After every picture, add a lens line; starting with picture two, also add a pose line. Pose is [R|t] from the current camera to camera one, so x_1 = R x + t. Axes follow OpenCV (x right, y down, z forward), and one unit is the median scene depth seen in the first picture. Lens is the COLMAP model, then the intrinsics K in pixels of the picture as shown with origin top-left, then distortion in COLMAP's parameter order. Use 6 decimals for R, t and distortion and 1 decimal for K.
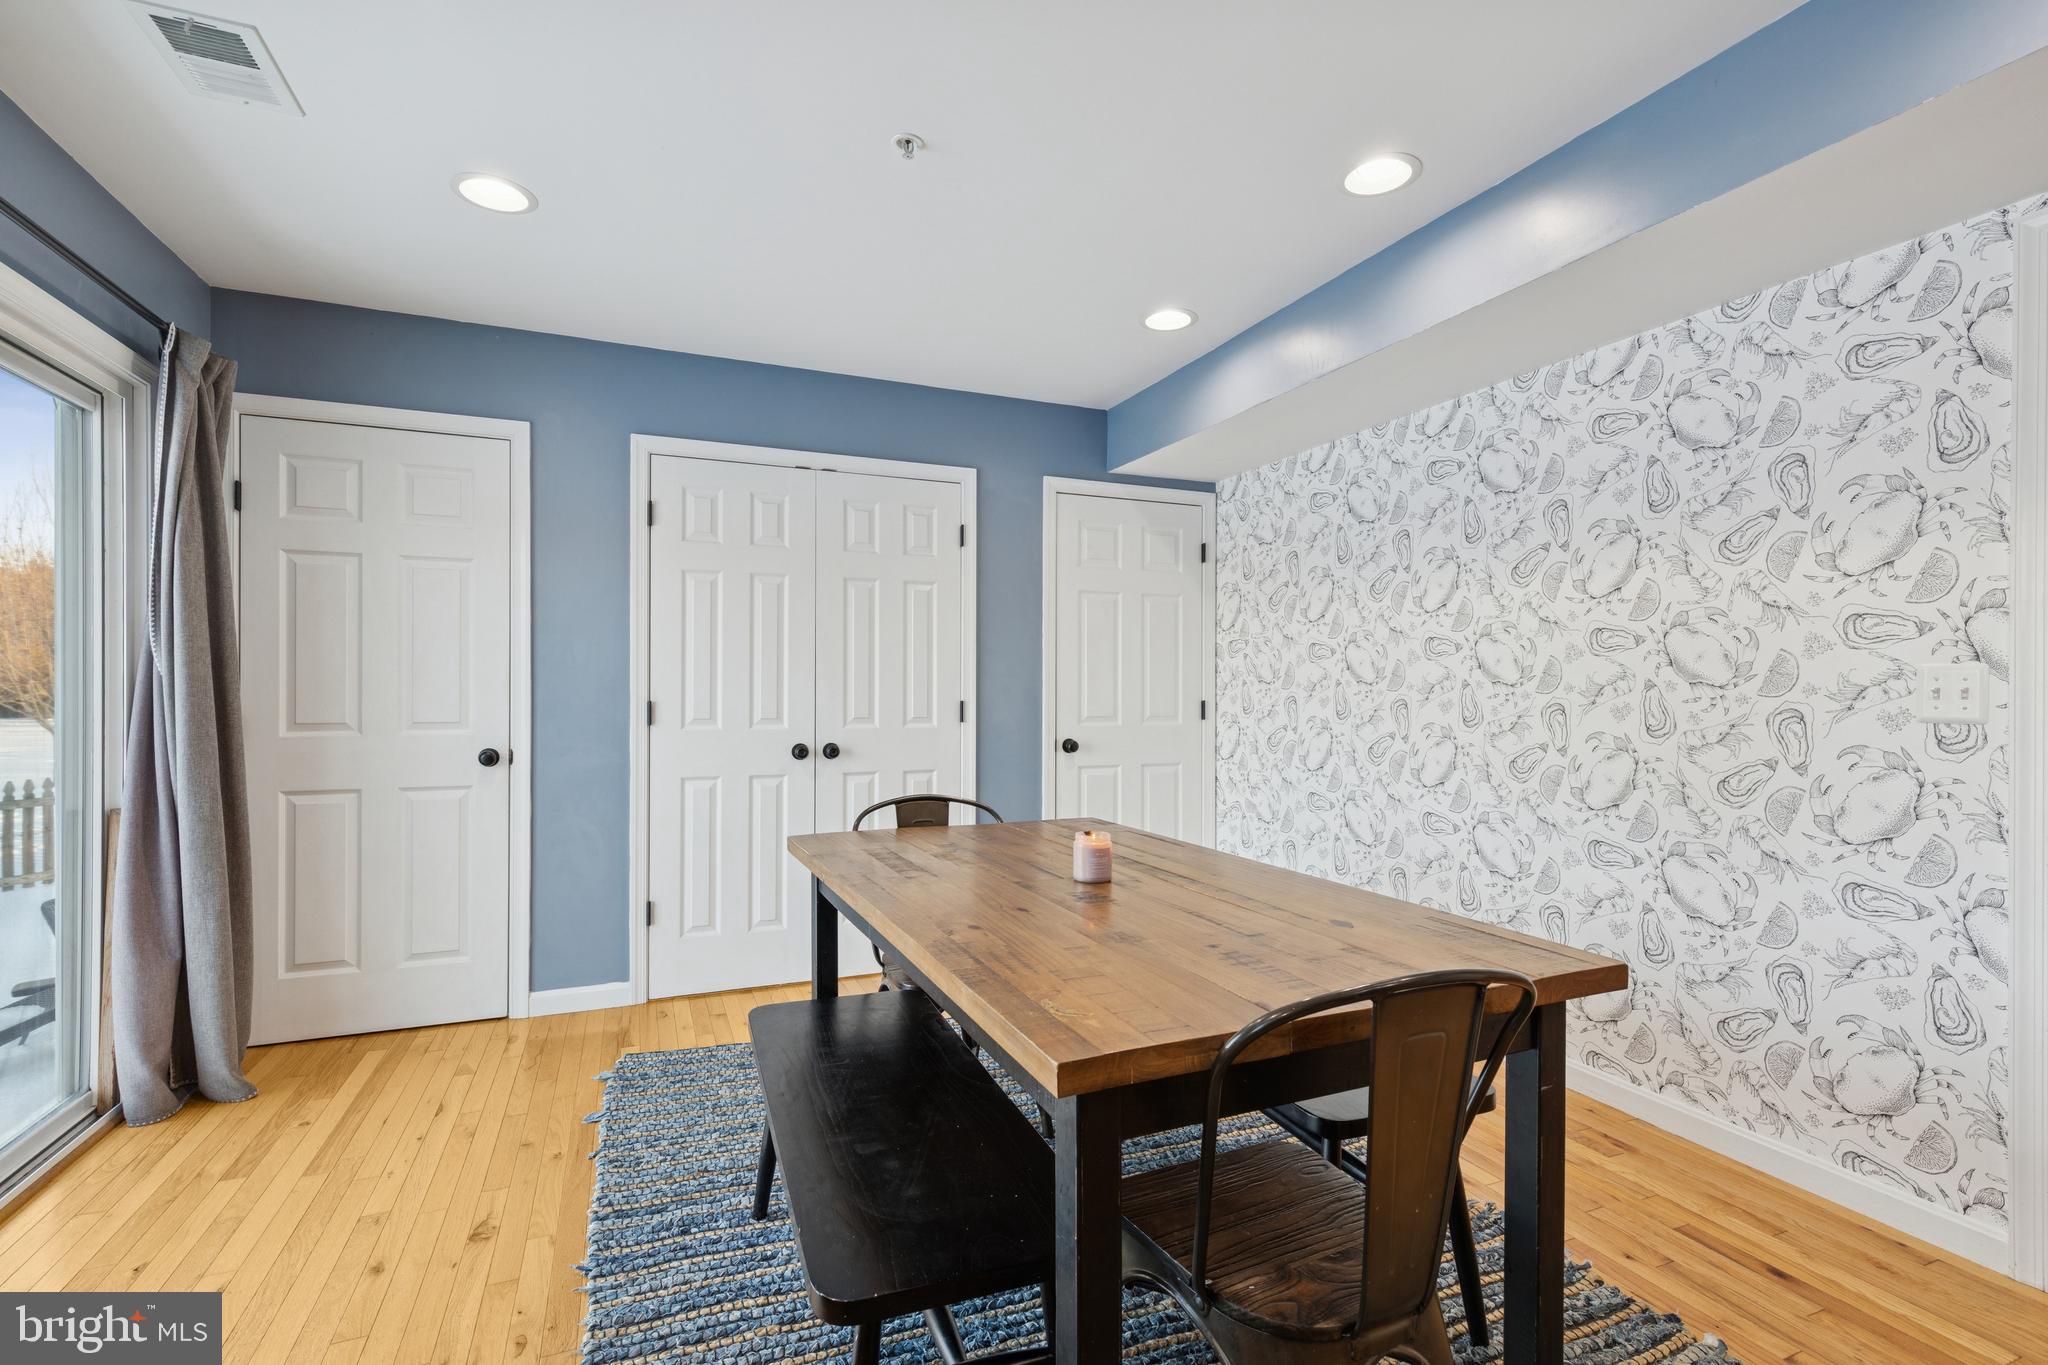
lens RADIAL K [[932.2, 0, 1033.1], [0, 932.2, 691.4], [0, 0, 1]] dist [0.002969, -0.000533]
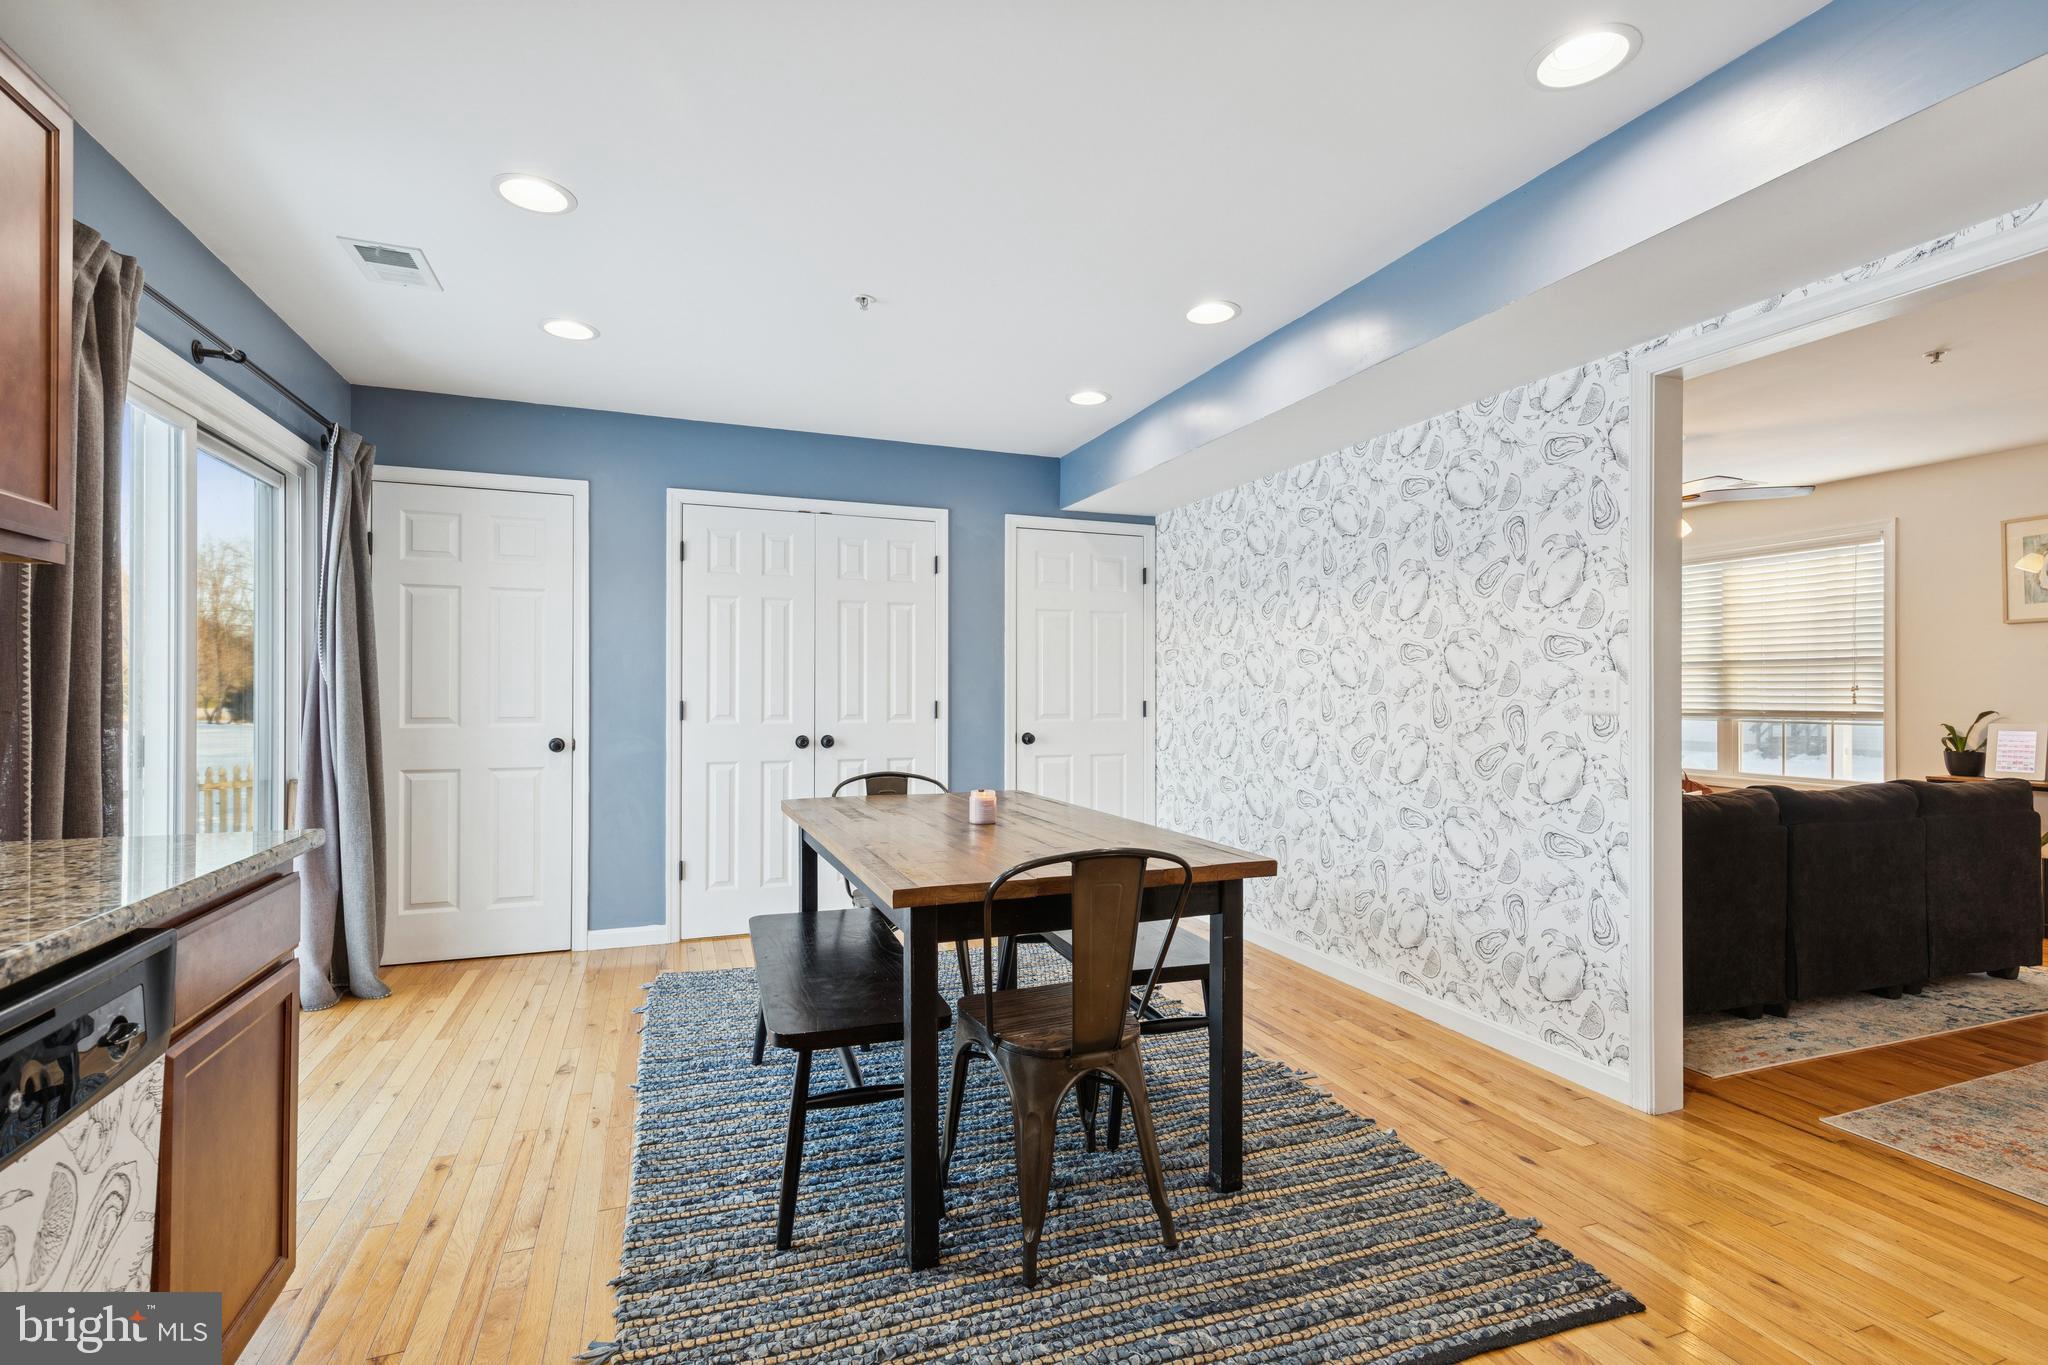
lens RADIAL K [[932.2, 0, 1033.1], [0, 932.2, 691.4], [0, 0, 1]] dist [0.002969, -0.000533]
pose [[0.999486, -0.000350, -0.032061, 0.137544], [0.000244, 0.999994, -0.003318, 0.002601], [0.032062, 0.003309, 0.999480, -0.323659]]
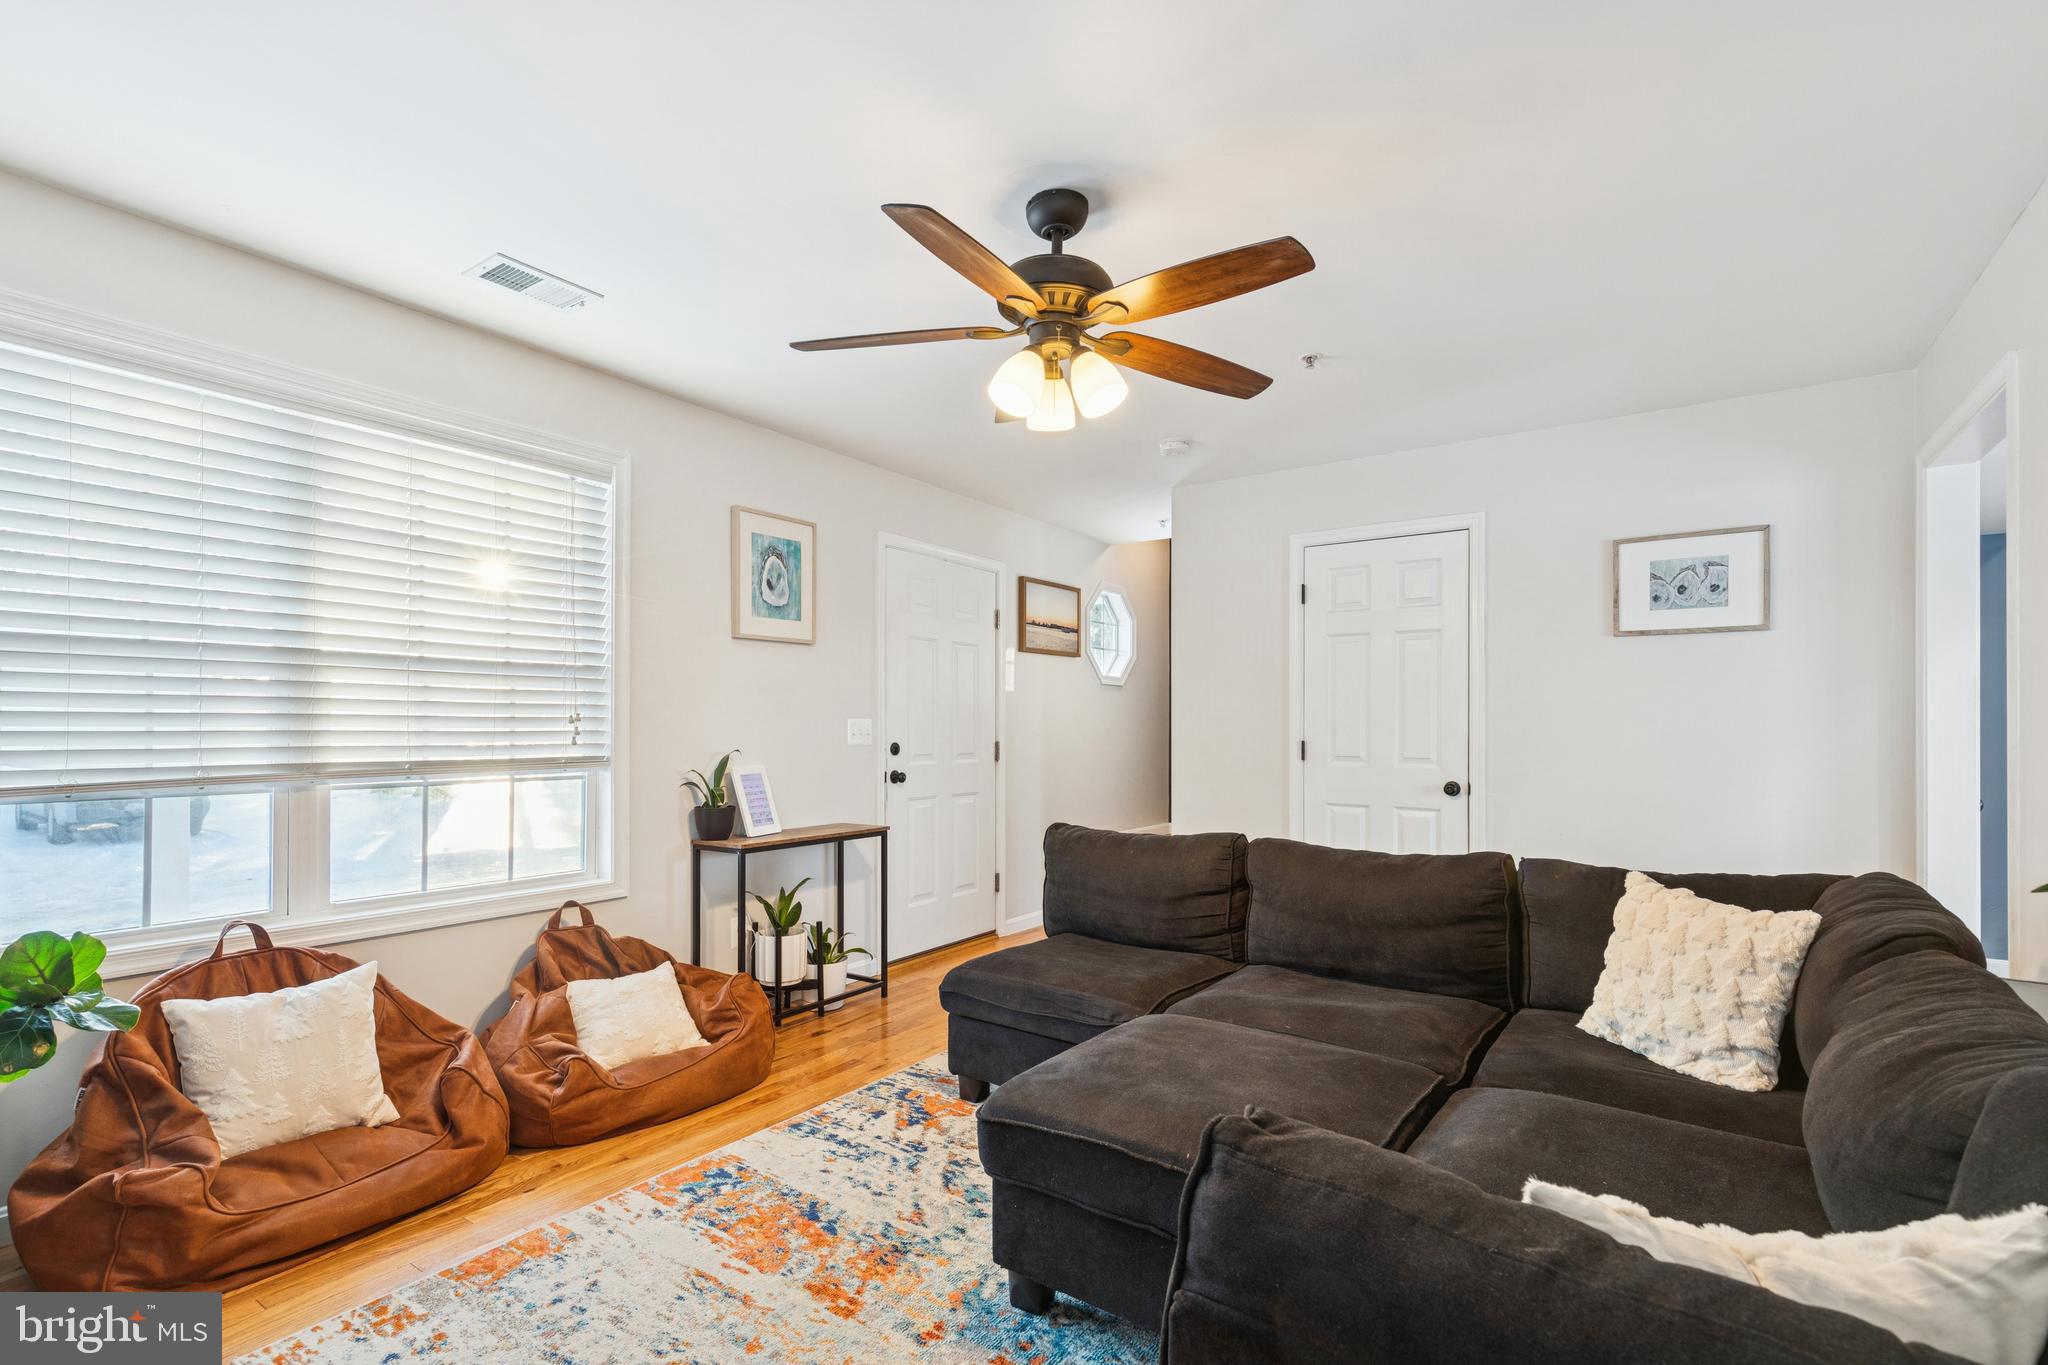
lens RADIAL K [[937.4, 0, 1004.1], [0, 937.4, 714.3], [0, 0, 1]] dist [0.001489, -0.000195]
pose [[-0.520131, 0.004624, 0.854074, 0.528039], [-0.005216, 0.999949, -0.008590, -0.008342], [-0.854071, -0.008923, -0.520080, 2.017464]]
